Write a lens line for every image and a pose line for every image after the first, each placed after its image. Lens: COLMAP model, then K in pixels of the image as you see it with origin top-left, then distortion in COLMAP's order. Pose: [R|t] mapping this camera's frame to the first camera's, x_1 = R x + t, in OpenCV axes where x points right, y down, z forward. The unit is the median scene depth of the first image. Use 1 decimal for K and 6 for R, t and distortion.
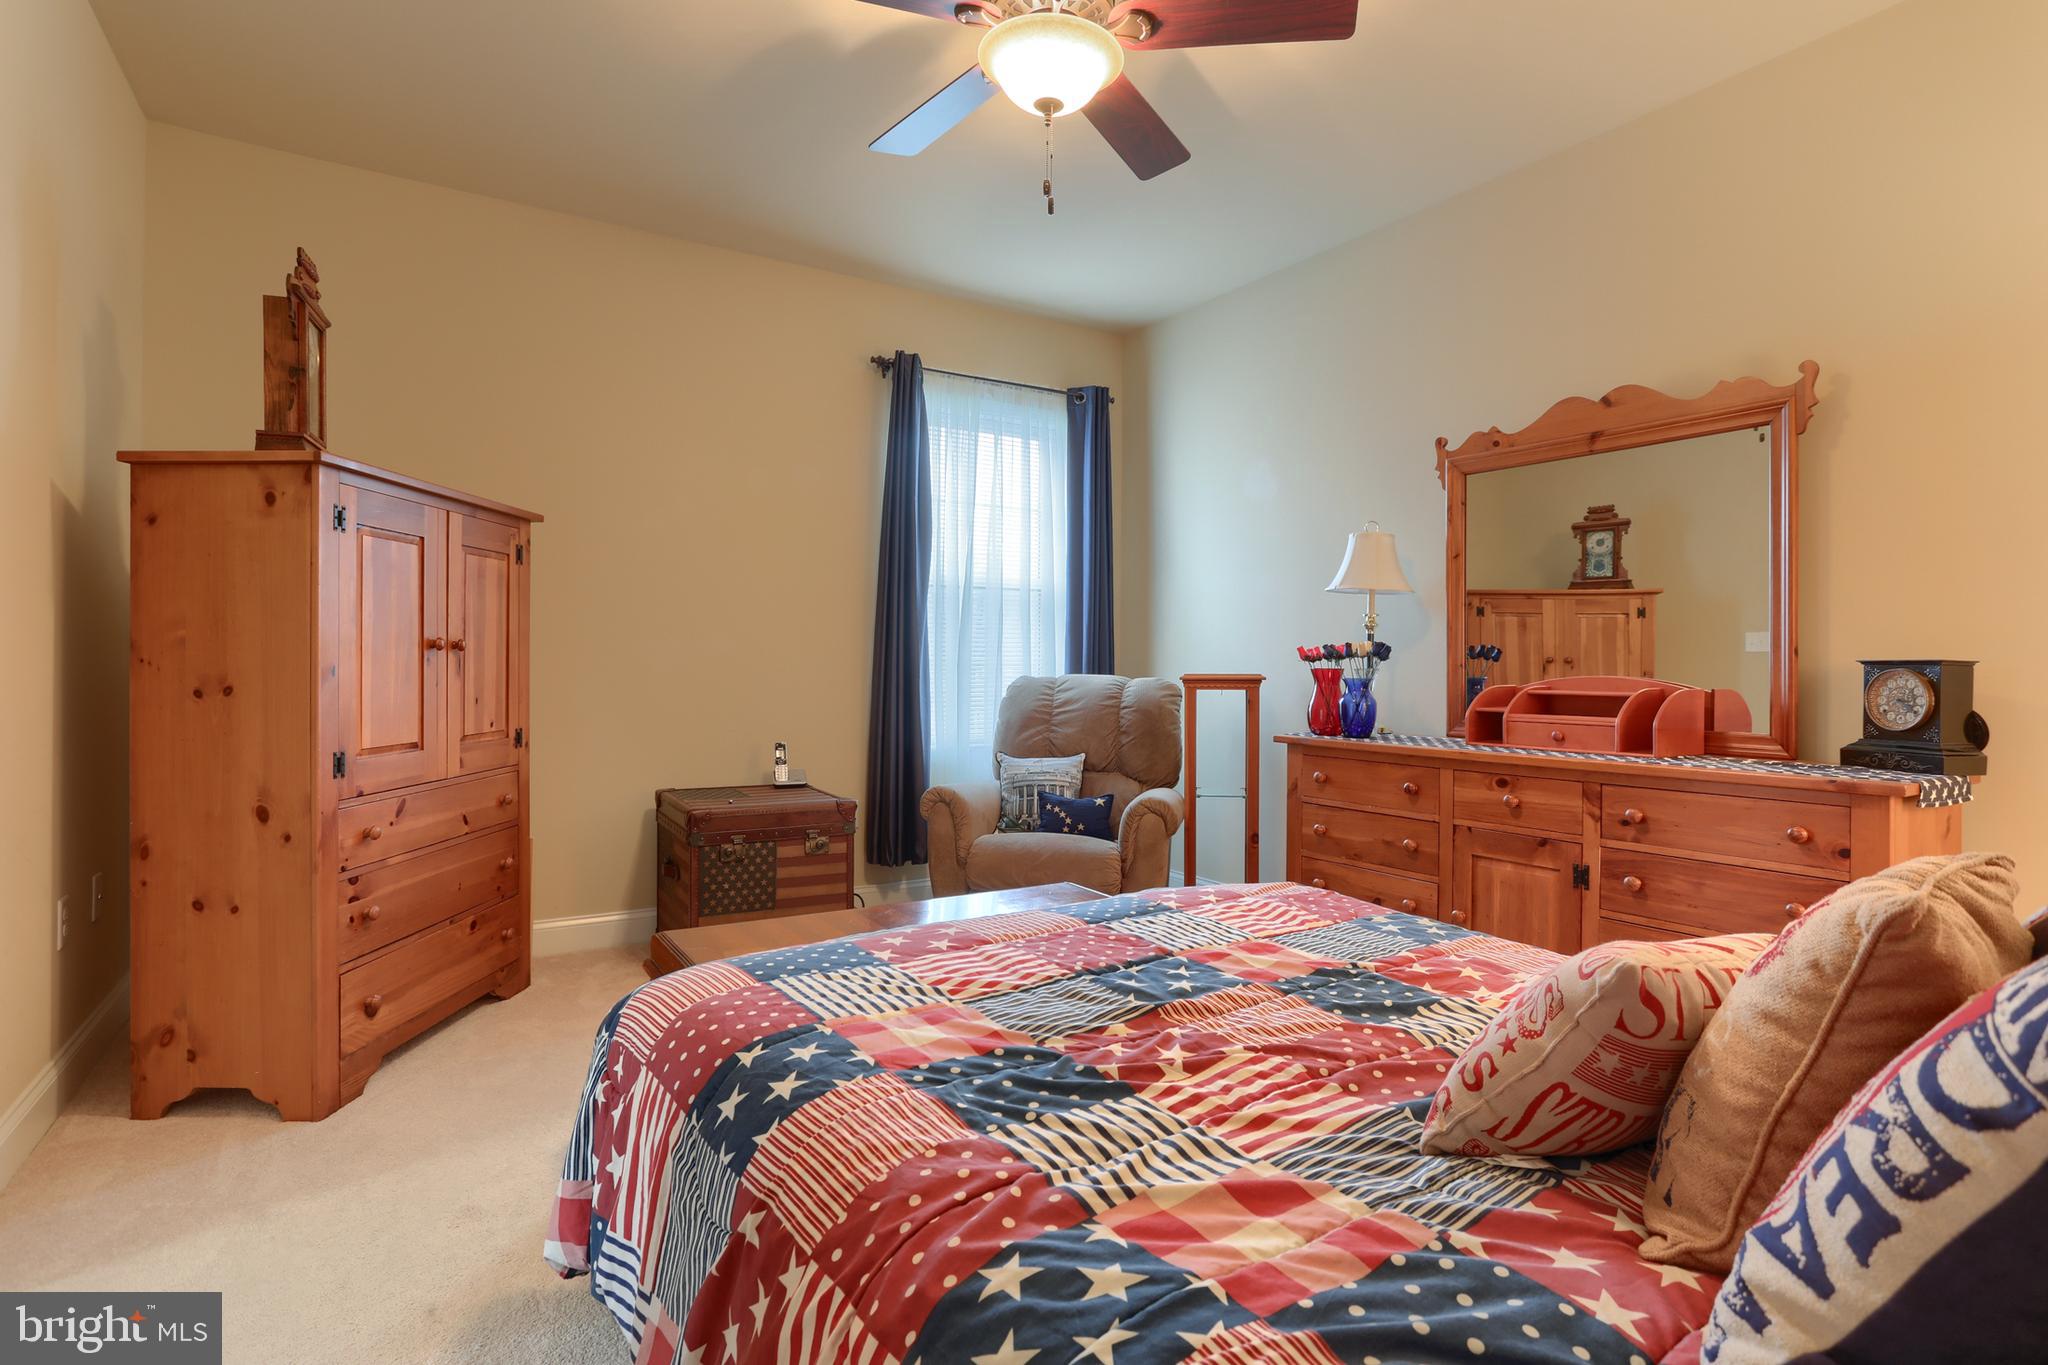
lens RADIAL K [[1040.8, 0, 1025.5], [0, 1040.8, 695.1], [0, 0, 1]] dist [-0.054715, 0.035696]
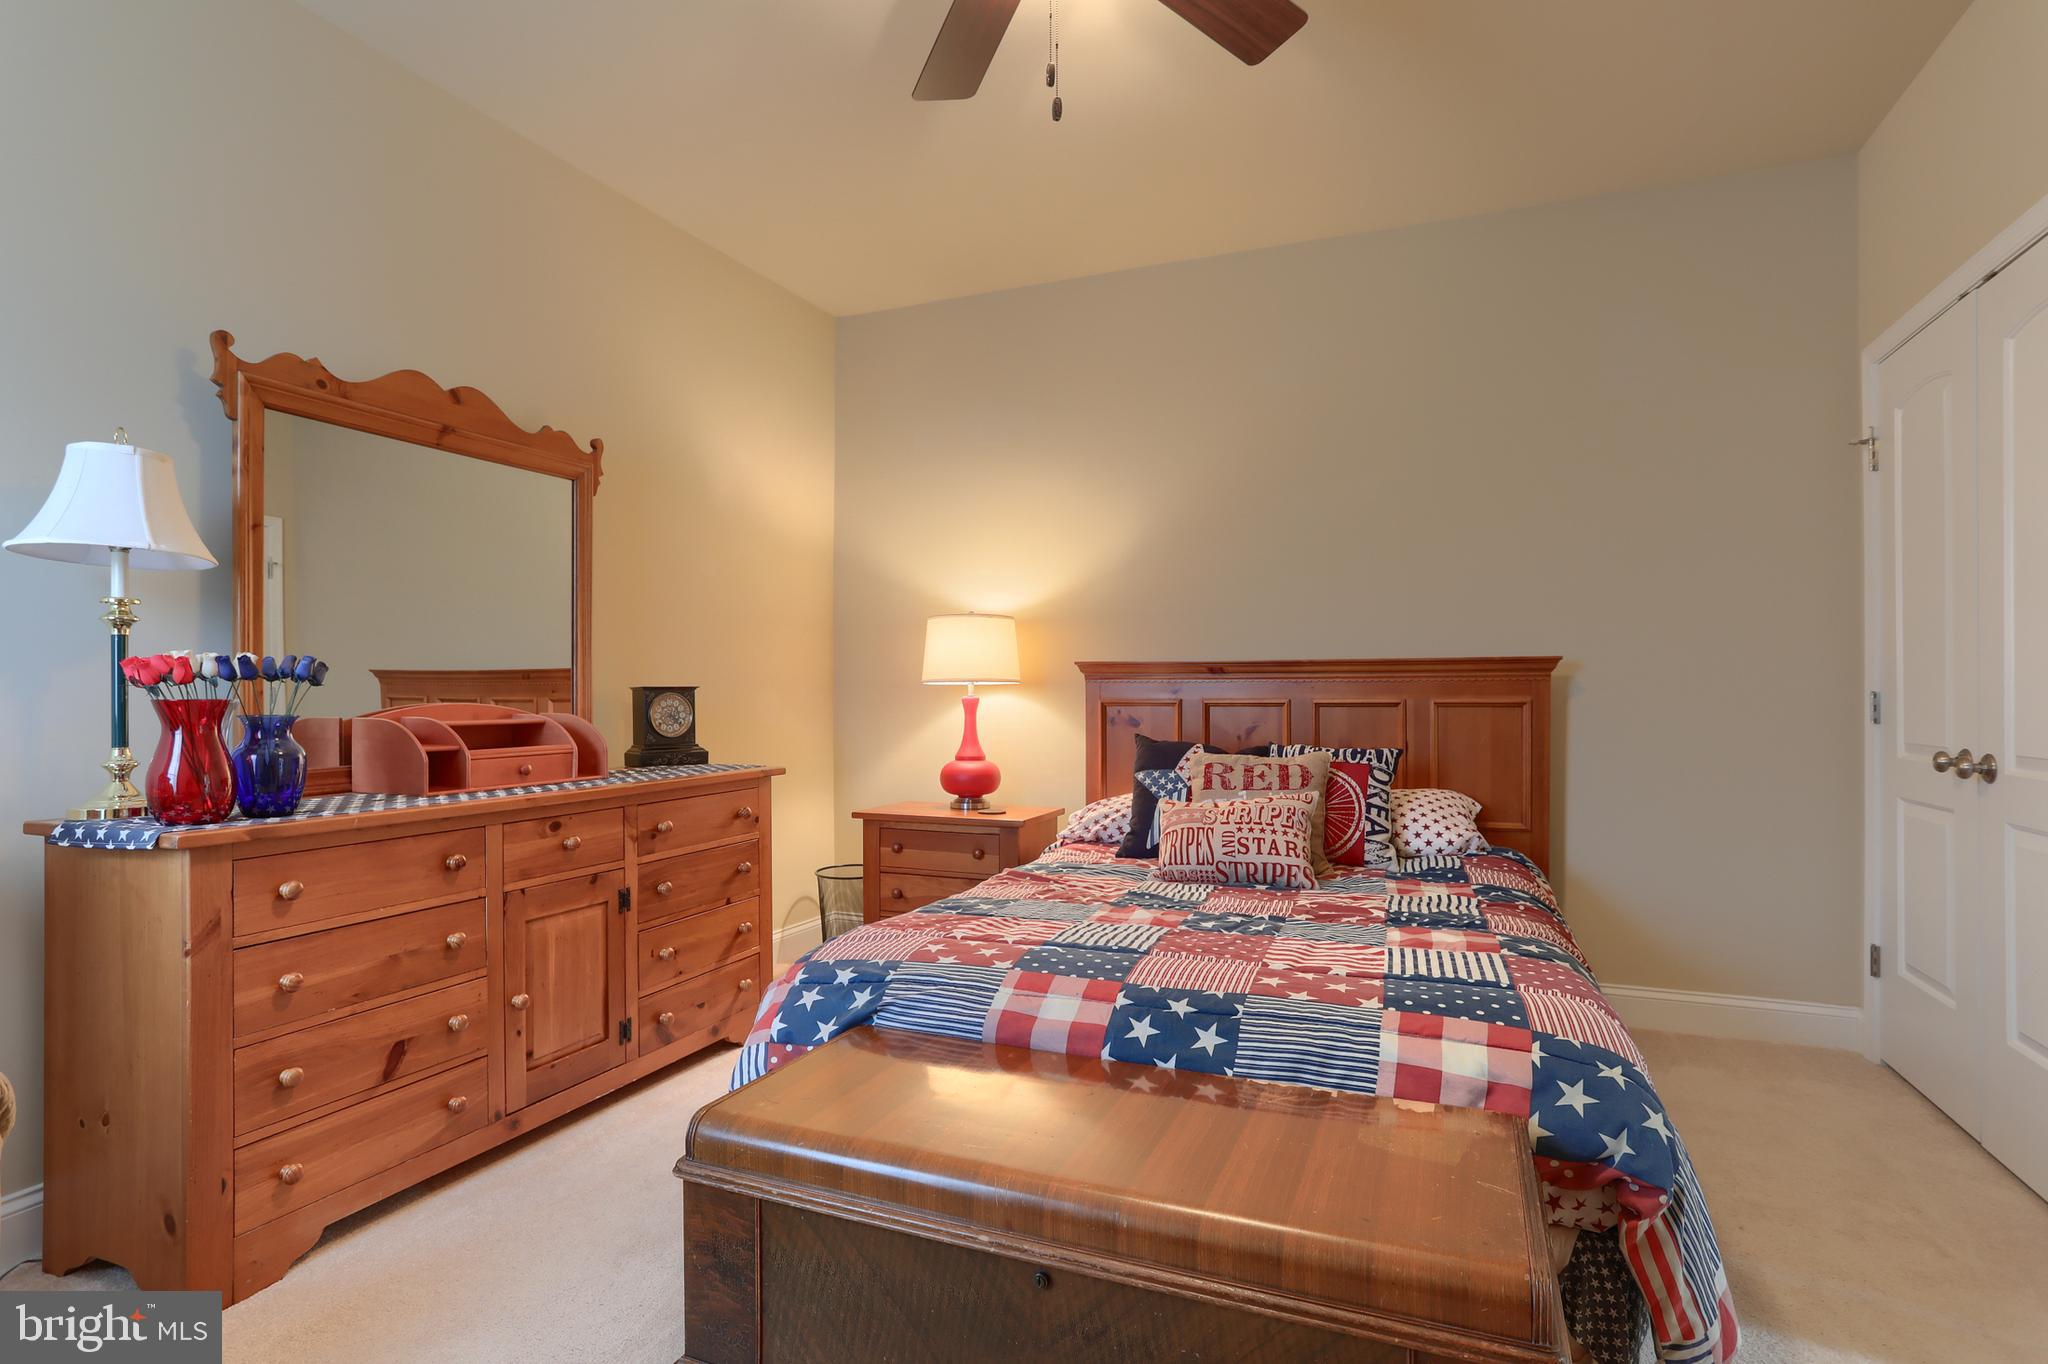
lens RADIAL K [[1040.8, 0, 1025.5], [0, 1040.8, 694.6], [0, 0, 1]] dist [-0.054715, 0.035696]
pose [[-0.576038, -0.016890, 0.817249, -0.484865], [0.008938, 0.999597, 0.026958, -0.047342], [-0.817374, 0.022833, -0.575654, 1.176292]]
